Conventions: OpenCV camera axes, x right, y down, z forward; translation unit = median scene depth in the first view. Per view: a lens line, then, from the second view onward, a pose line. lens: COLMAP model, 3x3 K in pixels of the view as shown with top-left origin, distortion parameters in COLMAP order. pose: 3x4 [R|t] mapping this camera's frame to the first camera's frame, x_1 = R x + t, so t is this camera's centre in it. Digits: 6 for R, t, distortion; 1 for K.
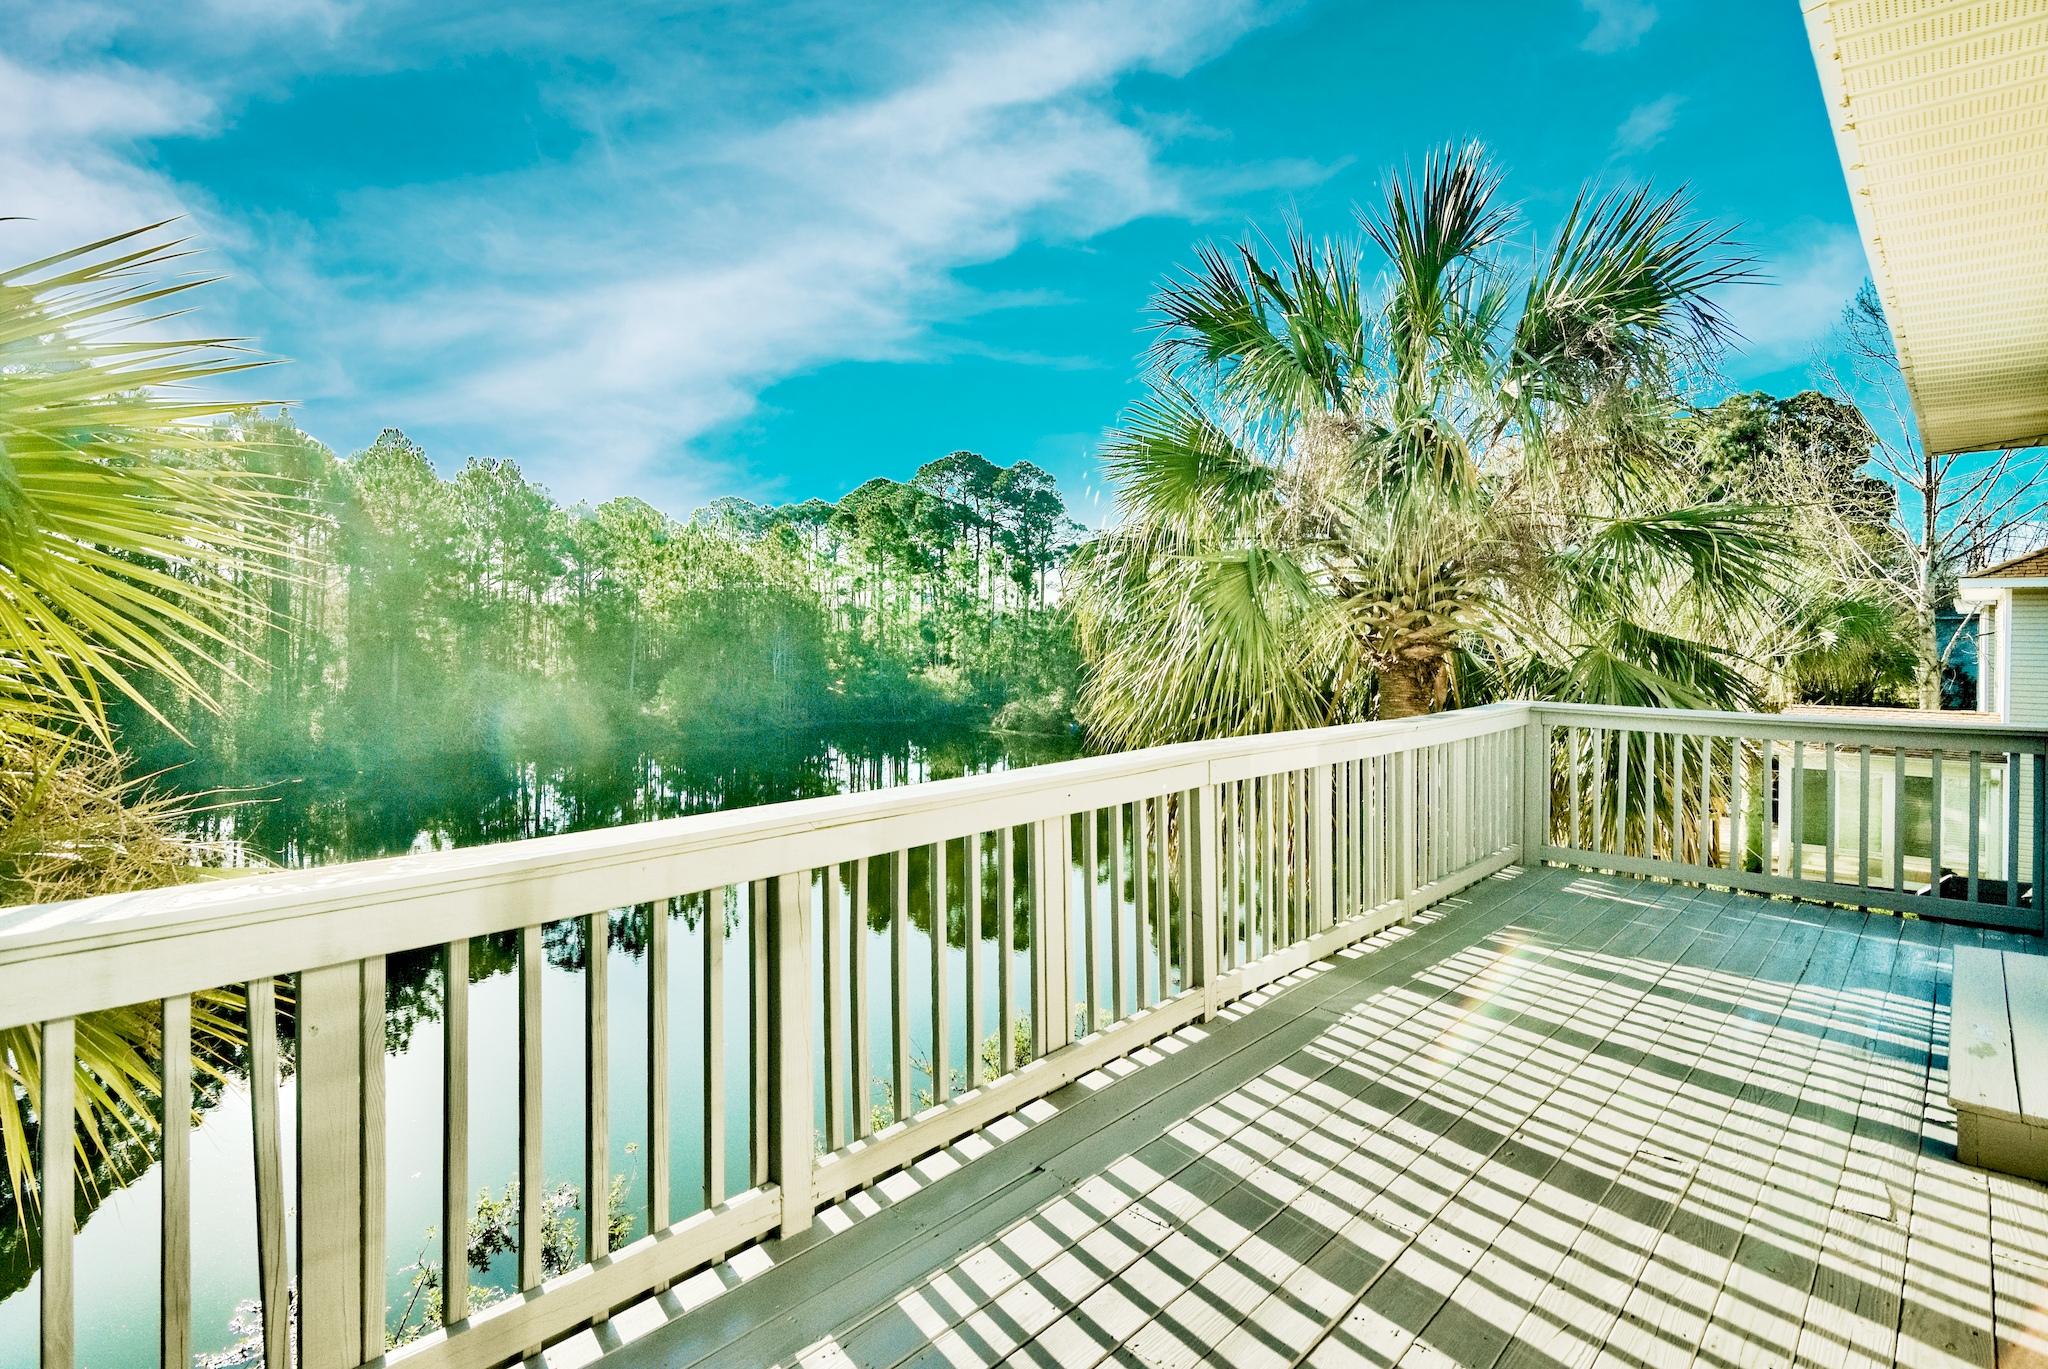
lens RADIAL K [[1009.5, 0, 1023.5], [0, 1009.5, 643.6], [0, 0, 1]] dist [0.000870, 0.000240]
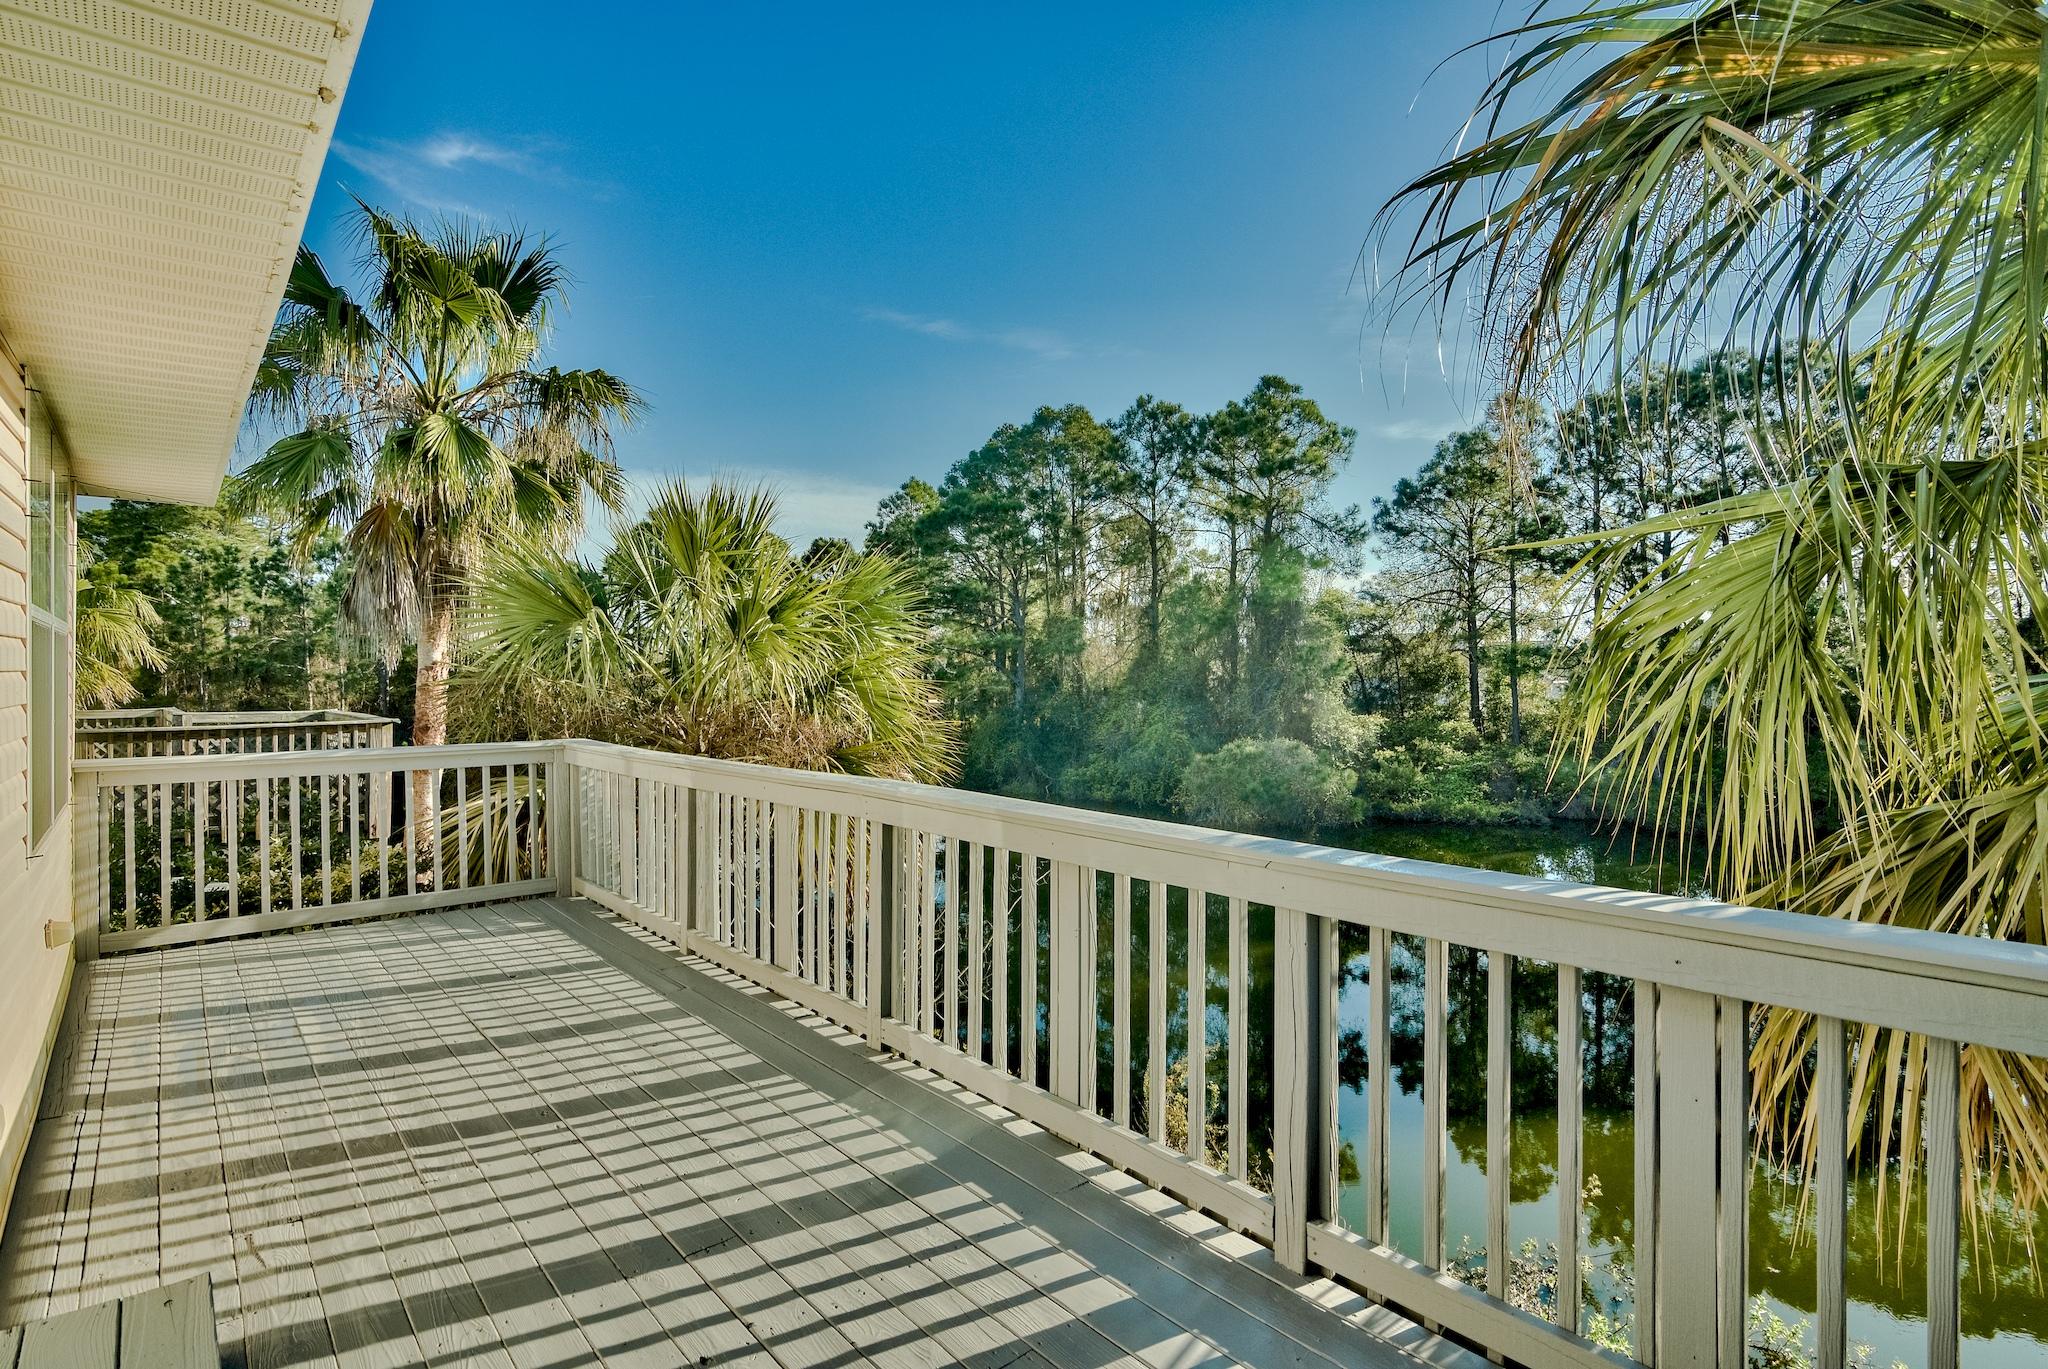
lens RADIAL K [[1041.5, 0, 1024.0], [0, 1041.5, 684.5], [0, 0, 1]] dist [-0.002441, -0.000176]
pose [[-0.120923, 0.008929, -0.992622, 1.400922], [0.000866, 0.999960, 0.008890, -0.006098], [0.992661, 0.000216, -0.120926, 1.479070]]
